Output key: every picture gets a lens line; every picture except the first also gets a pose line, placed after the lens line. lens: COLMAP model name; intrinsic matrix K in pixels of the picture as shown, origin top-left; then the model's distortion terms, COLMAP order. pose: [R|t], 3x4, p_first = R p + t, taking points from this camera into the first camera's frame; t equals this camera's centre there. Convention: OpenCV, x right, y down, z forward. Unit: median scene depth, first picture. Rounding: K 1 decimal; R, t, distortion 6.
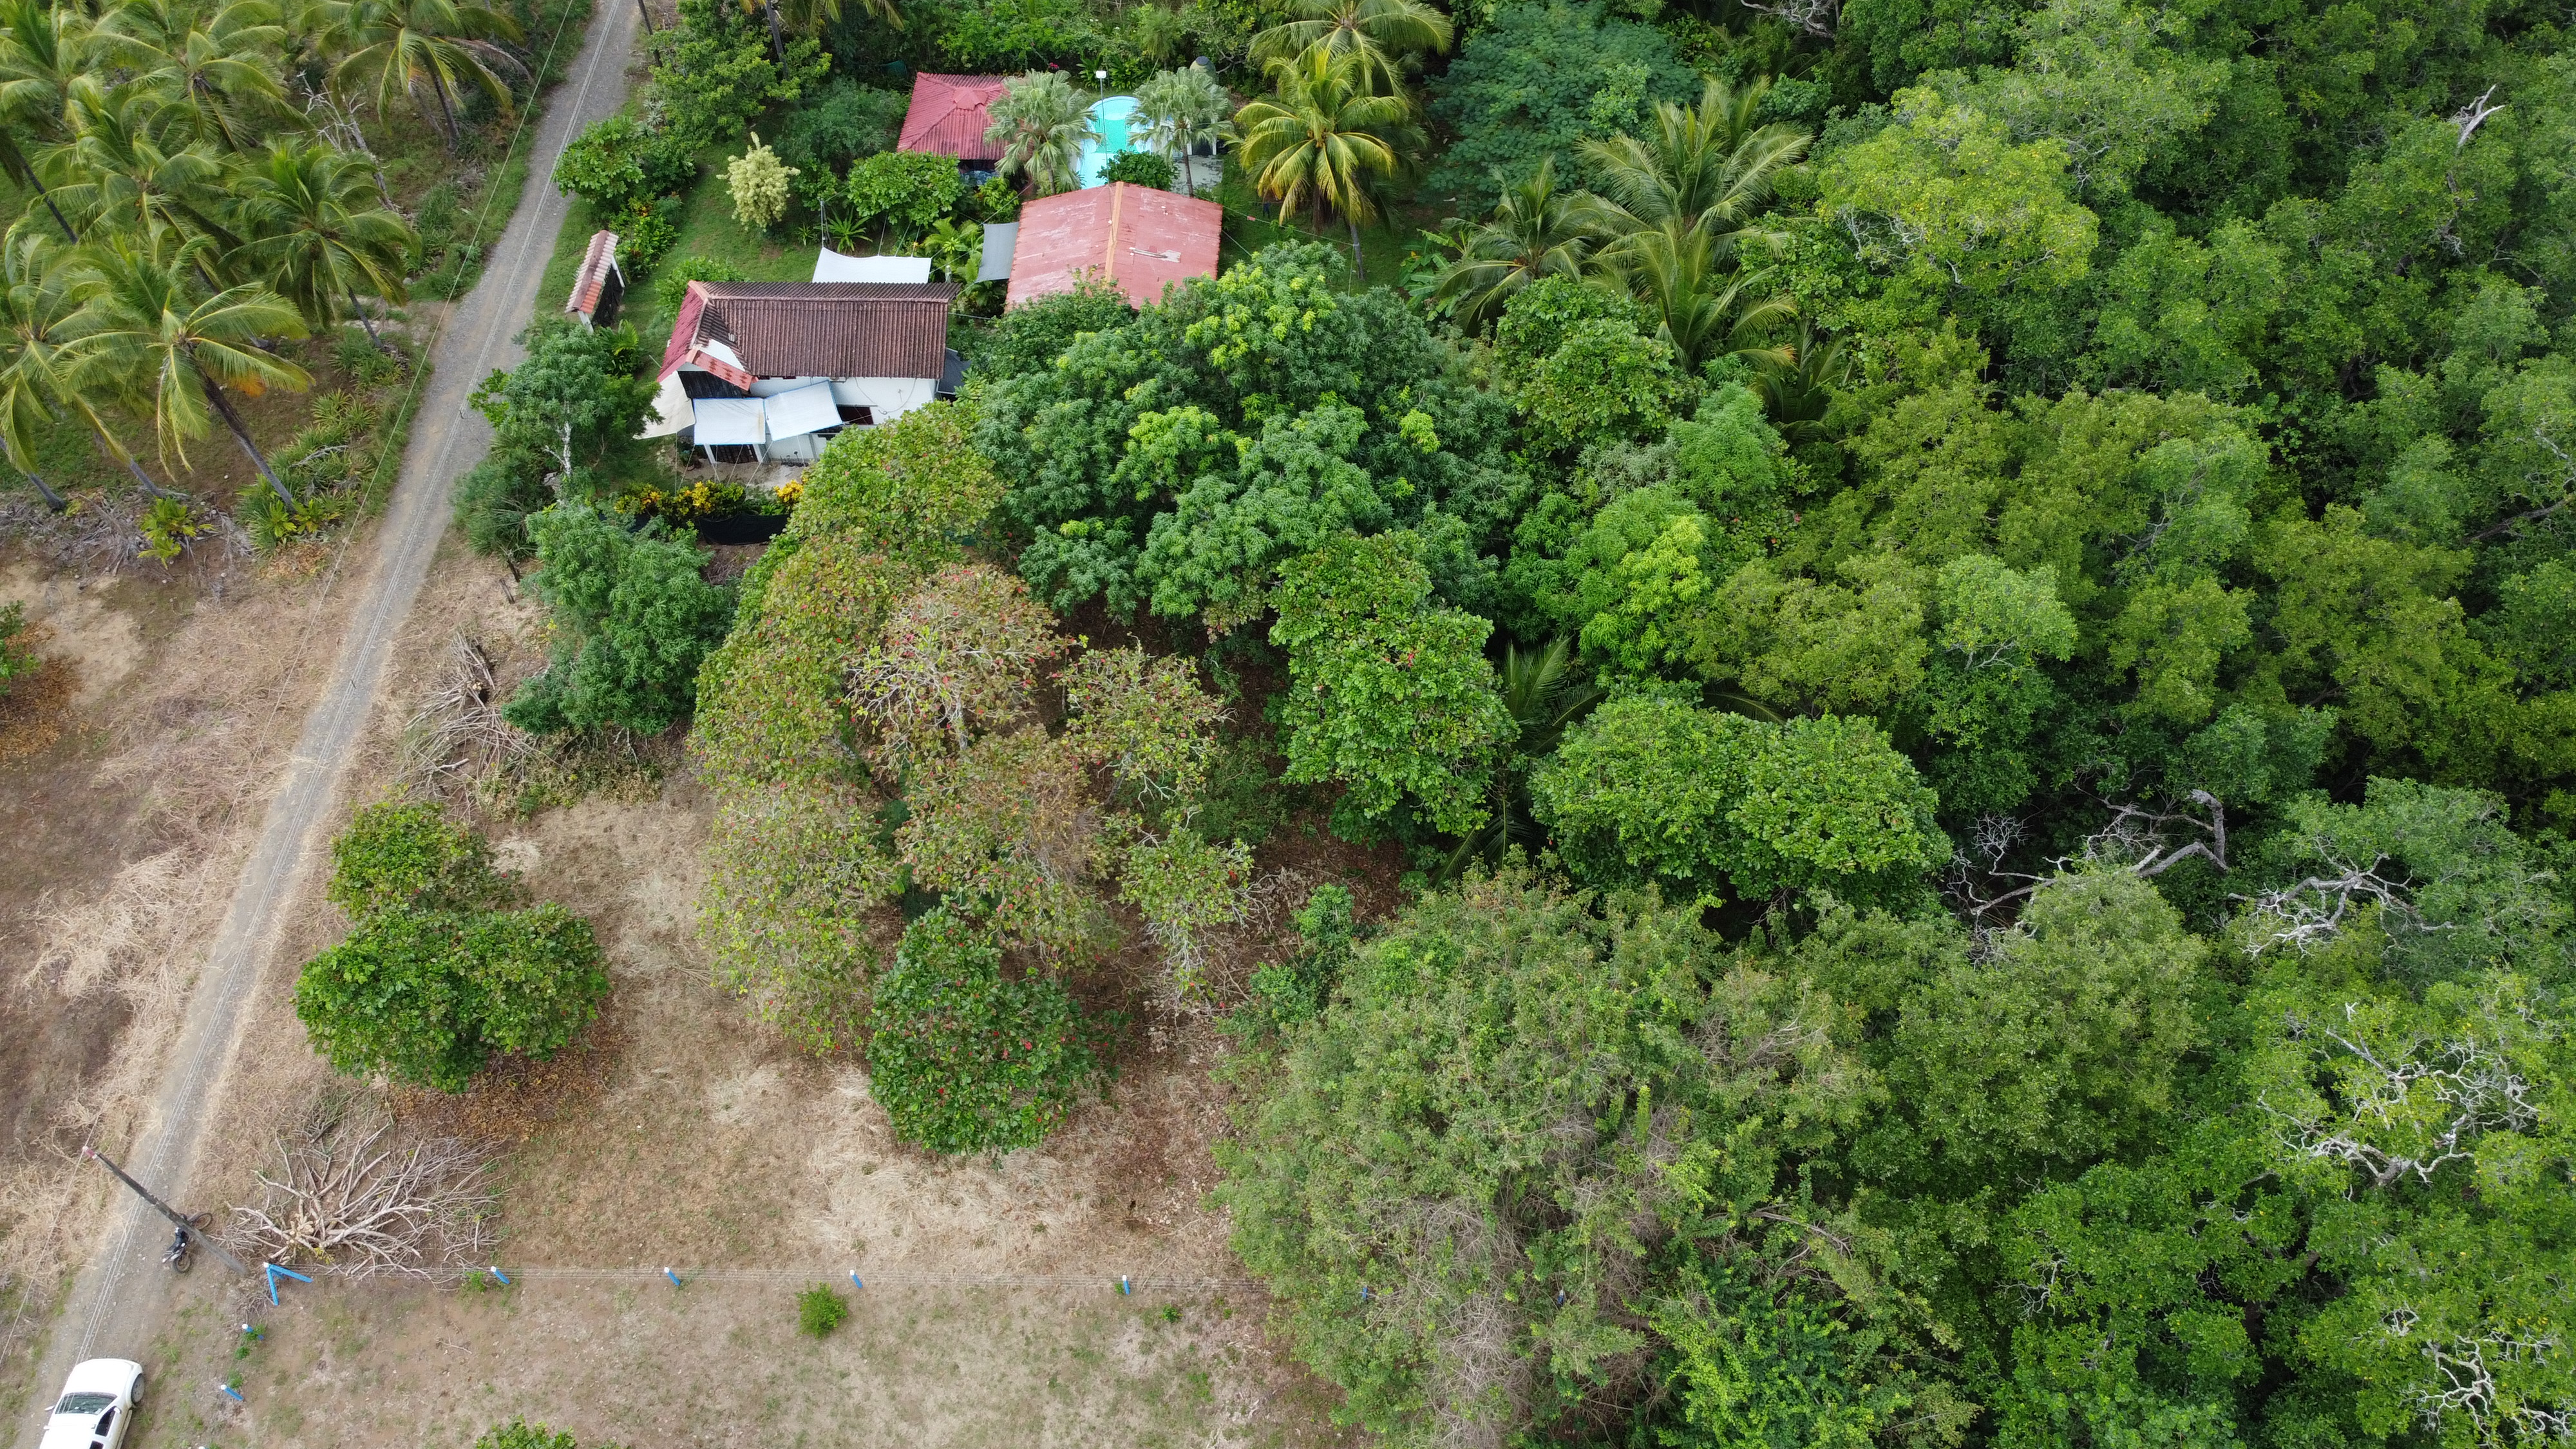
lens RADIAL K [[1946.8, 0, 1293.9], [0, 1946.8, 715.6], [0, 0, 1]] dist [-0.004576, 0.001946]
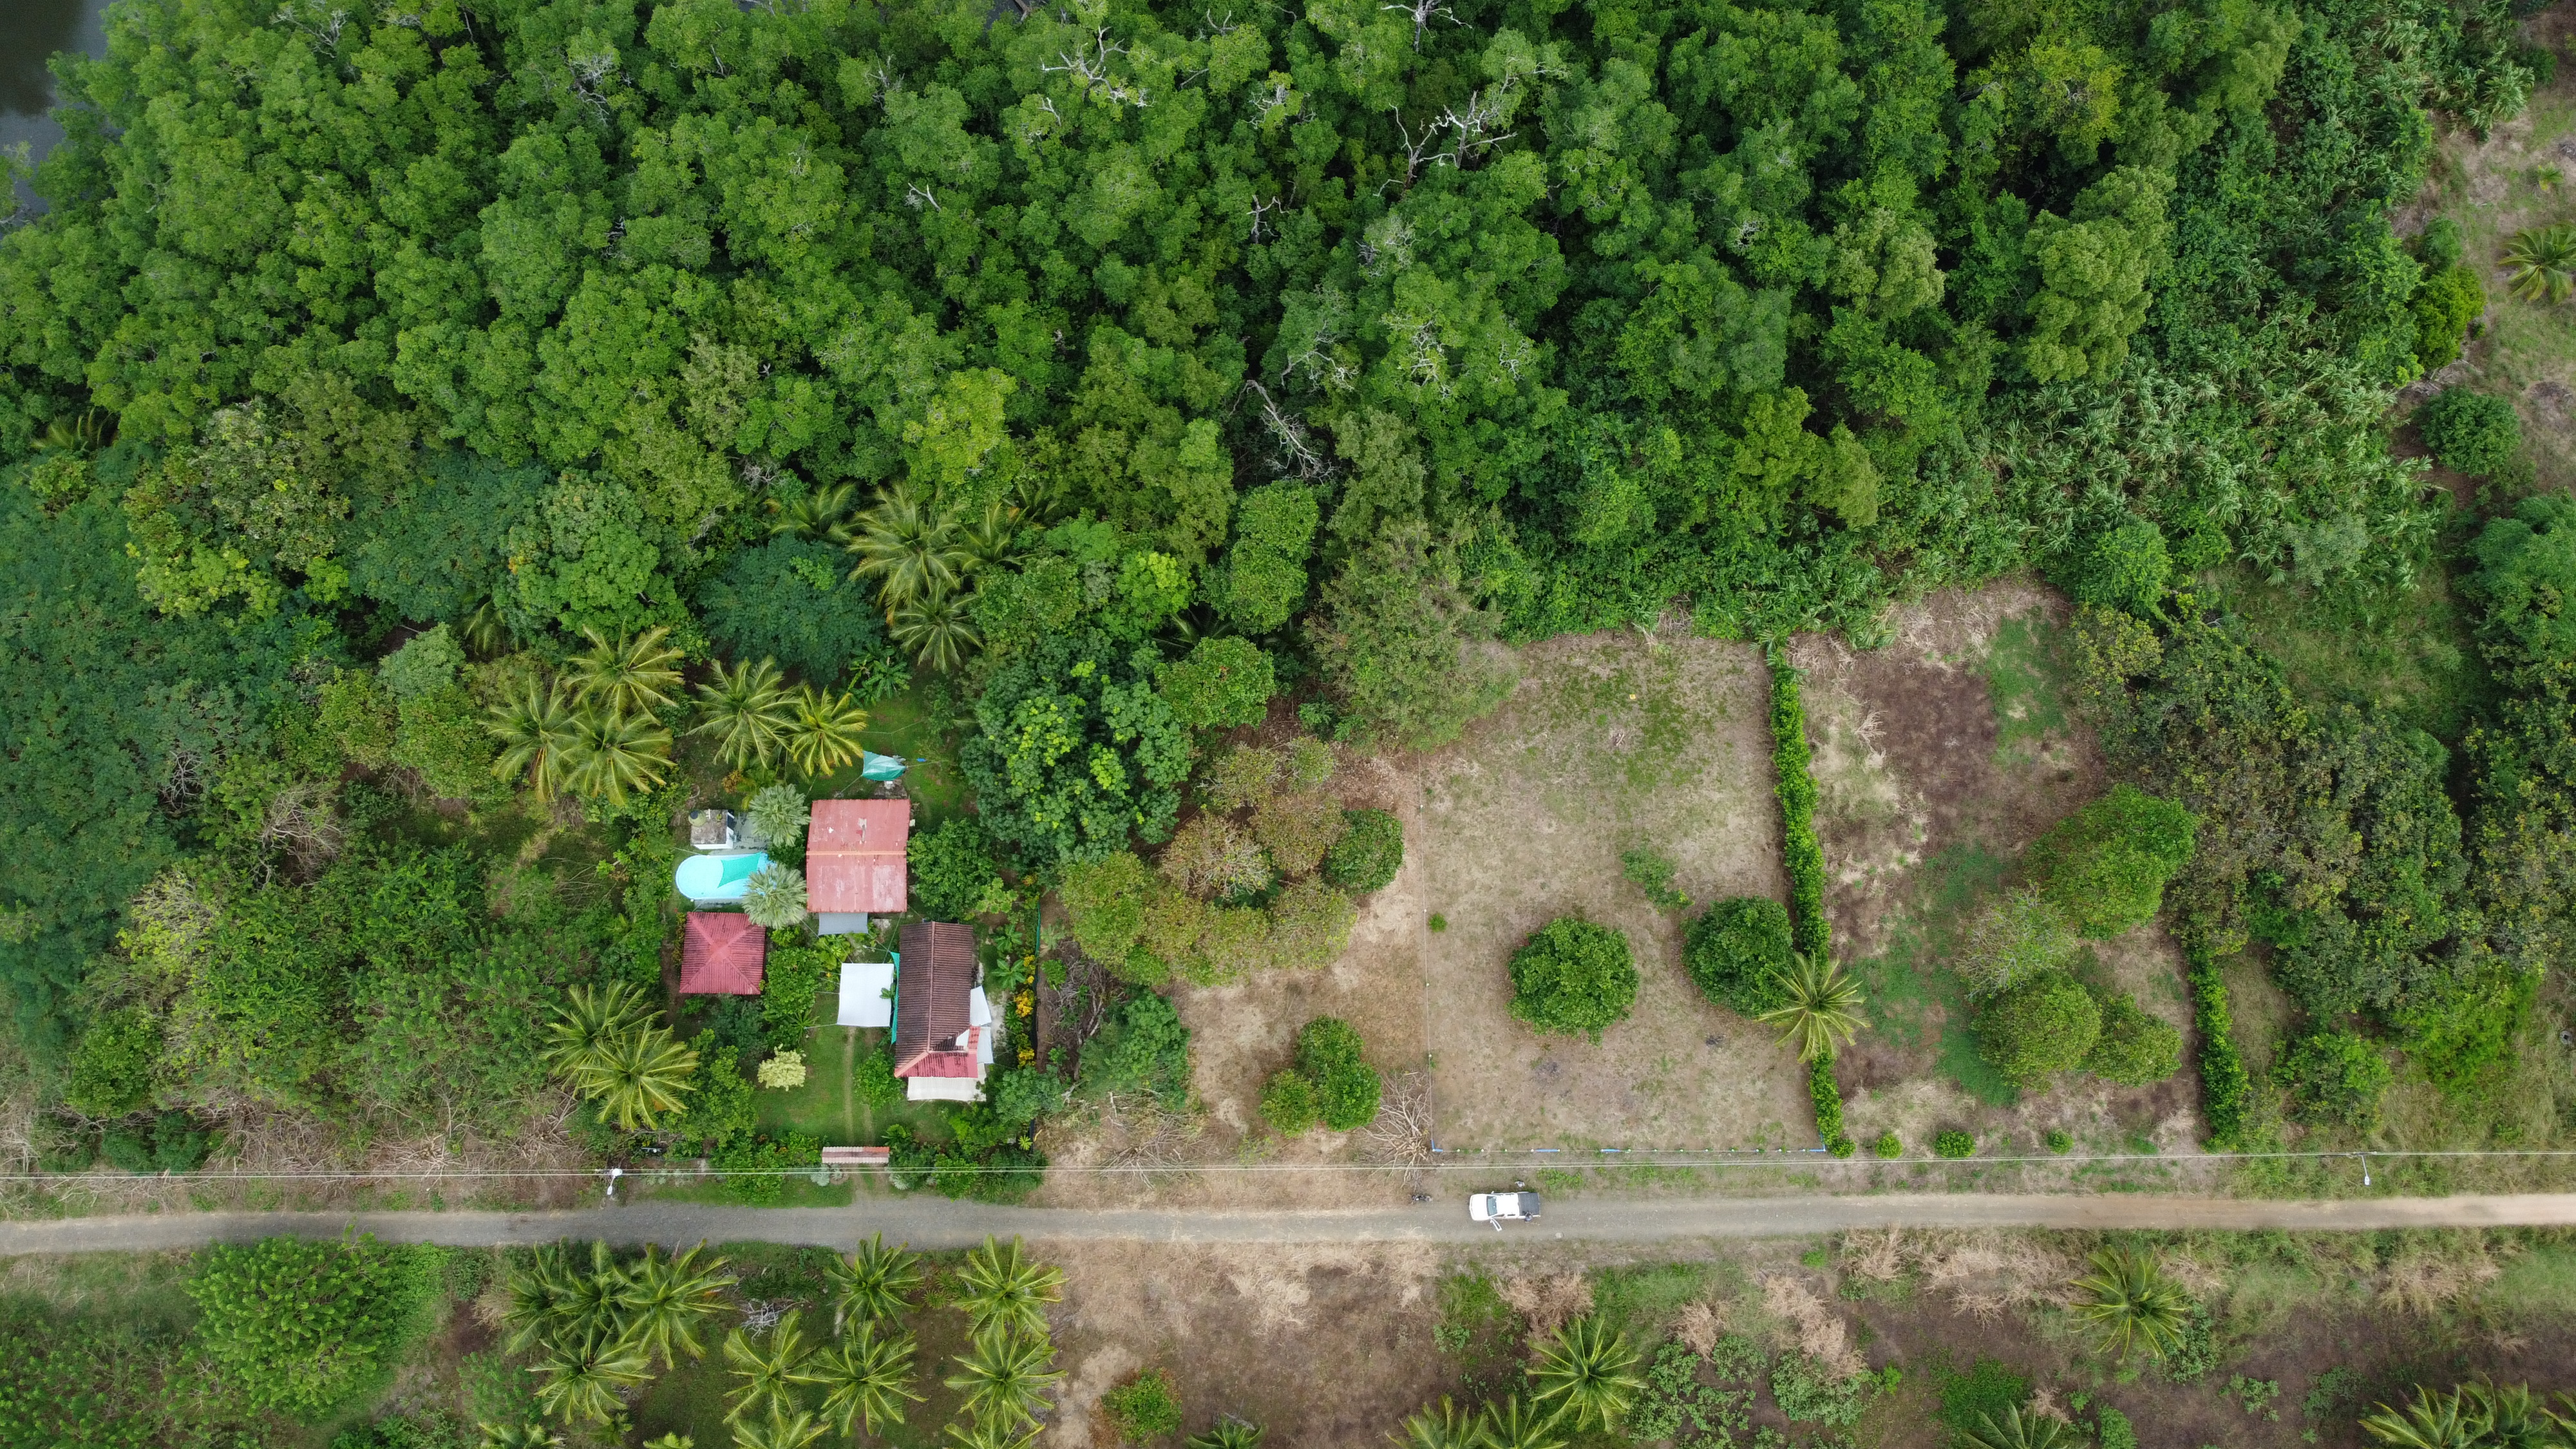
lens RADIAL K [[1946.8, 0, 1293.9], [0, 1946.8, 715.6], [0, 0, 1]] dist [-0.004576, 0.001946]
pose [[-0.043534, -0.966285, 0.253769, -0.558016], [0.793074, 0.121050, 0.596976, -1.269691], [-0.607567, 0.227246, 0.761066, -0.815616]]
